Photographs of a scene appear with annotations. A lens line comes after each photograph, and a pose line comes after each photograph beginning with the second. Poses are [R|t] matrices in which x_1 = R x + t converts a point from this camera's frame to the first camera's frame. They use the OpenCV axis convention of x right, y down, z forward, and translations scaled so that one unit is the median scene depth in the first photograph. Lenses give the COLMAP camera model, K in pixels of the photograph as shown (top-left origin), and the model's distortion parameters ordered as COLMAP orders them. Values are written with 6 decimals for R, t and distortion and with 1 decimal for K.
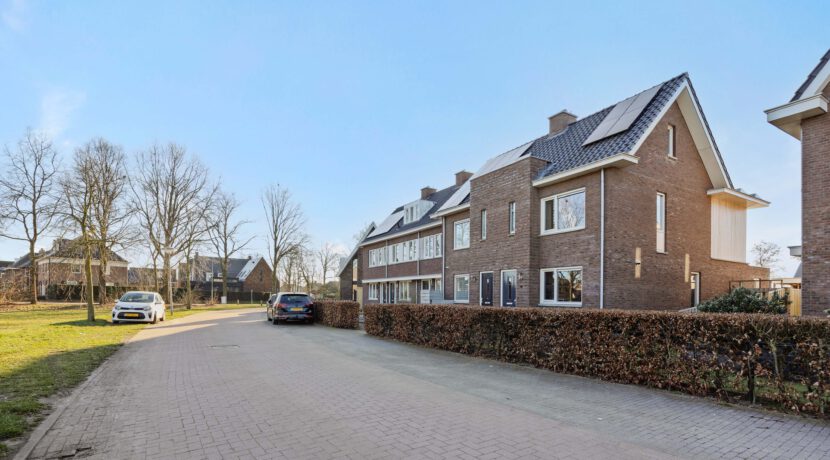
lens RADIAL K [[409.7, 0, 434.7], [0, 409.7, 312.5], [0, 0, 1]] dist [-0.012425, 0.001855]
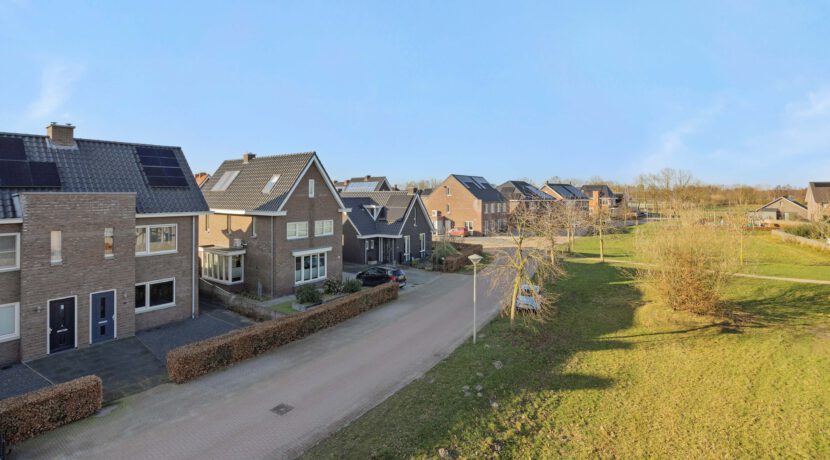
lens RADIAL K [[409.7, 0, 419.2], [0, 409.7, 188.8], [0, 0, 1]] dist [-0.012425, 0.001855]
pose [[-0.406578, -0.010592, 0.913555, -1.053314], [0.016886, 0.999675, 0.019106, -0.353756], [-0.913460, 0.023194, -0.406267, 0.628709]]
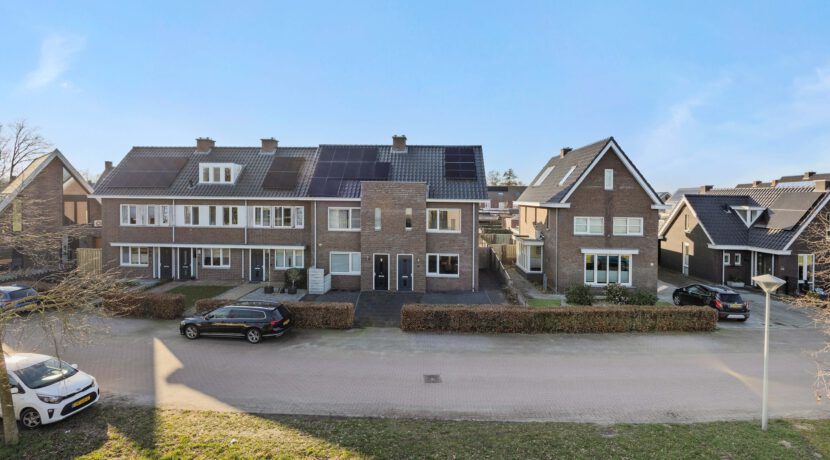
lens RADIAL K [[409.7, 0, 409.2], [0, 409.7, 196.5], [0, 0, 1]] dist [-0.012425, 0.001855]
pose [[0.547304, -0.015331, 0.836793, -0.954991], [0.019750, 0.999790, 0.005399, -0.295261], [-0.836701, 0.013572, 0.547492, 0.179849]]
